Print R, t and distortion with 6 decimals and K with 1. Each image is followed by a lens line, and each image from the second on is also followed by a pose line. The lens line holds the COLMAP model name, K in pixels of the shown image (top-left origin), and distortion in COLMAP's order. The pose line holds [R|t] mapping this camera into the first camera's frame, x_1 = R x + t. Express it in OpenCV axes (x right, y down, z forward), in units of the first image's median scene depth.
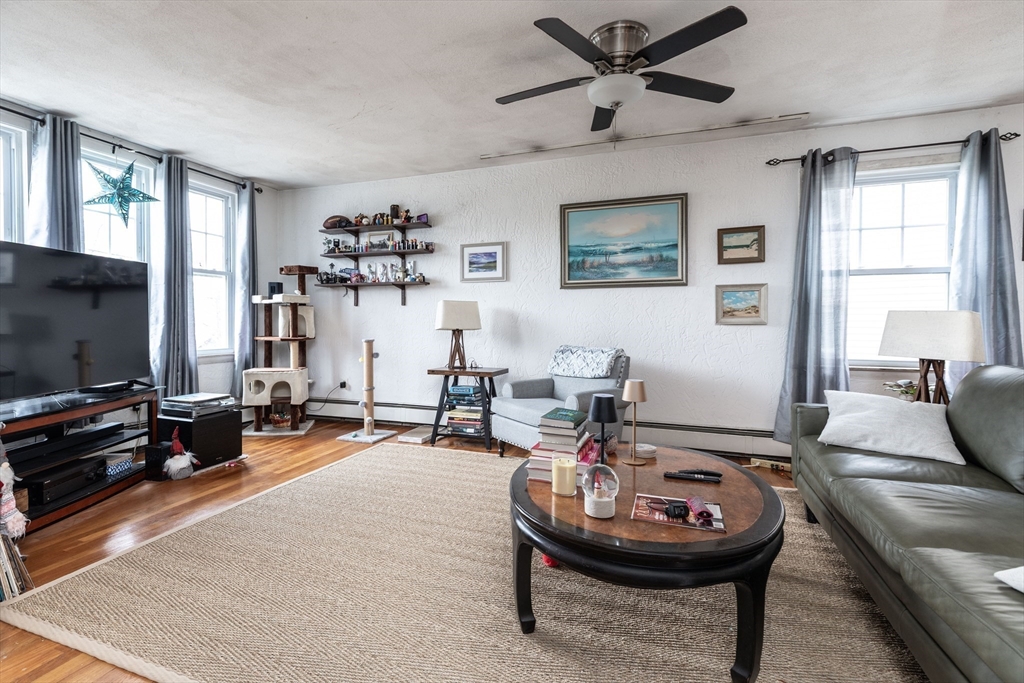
lens RADIAL K [[482.7, 0, 511.4], [0, 482.7, 332.8], [0, 0, 1]] dist [-0.001818, -0.000037]
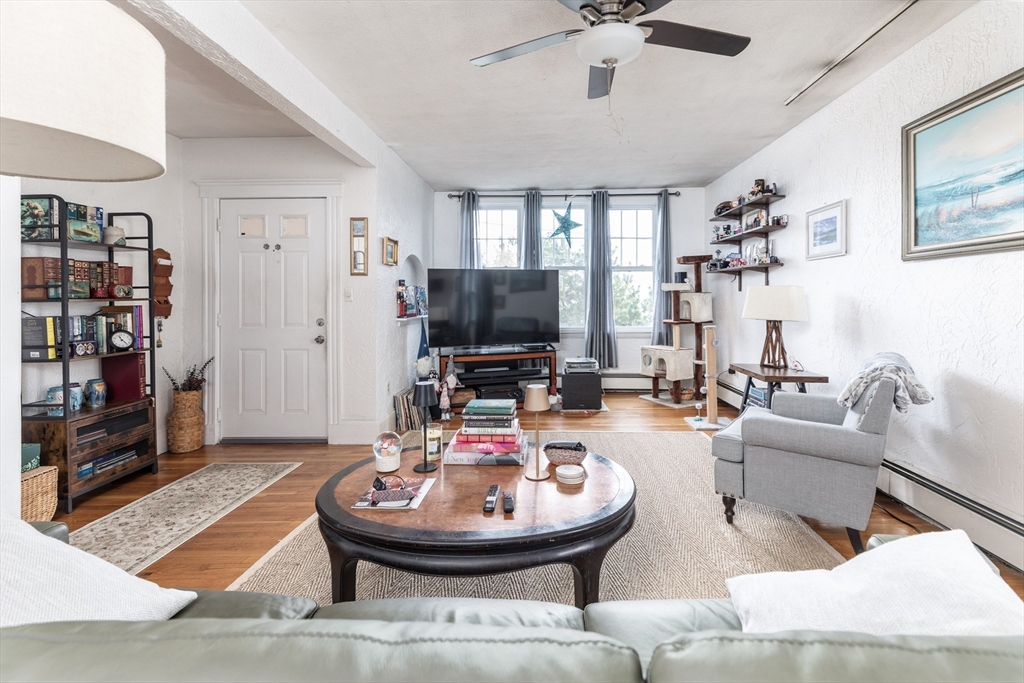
lens RADIAL K [[468.3, 0, 514.5], [0, 468.3, 299.1], [0, 0, 1]] dist [0.000102, 0.000255]
pose [[0.286743, -0.000125, -0.958007, 0.510282], [-0.018883, 0.999805, -0.005782, -0.028815], [0.957821, 0.019748, 0.286685, 0.336244]]
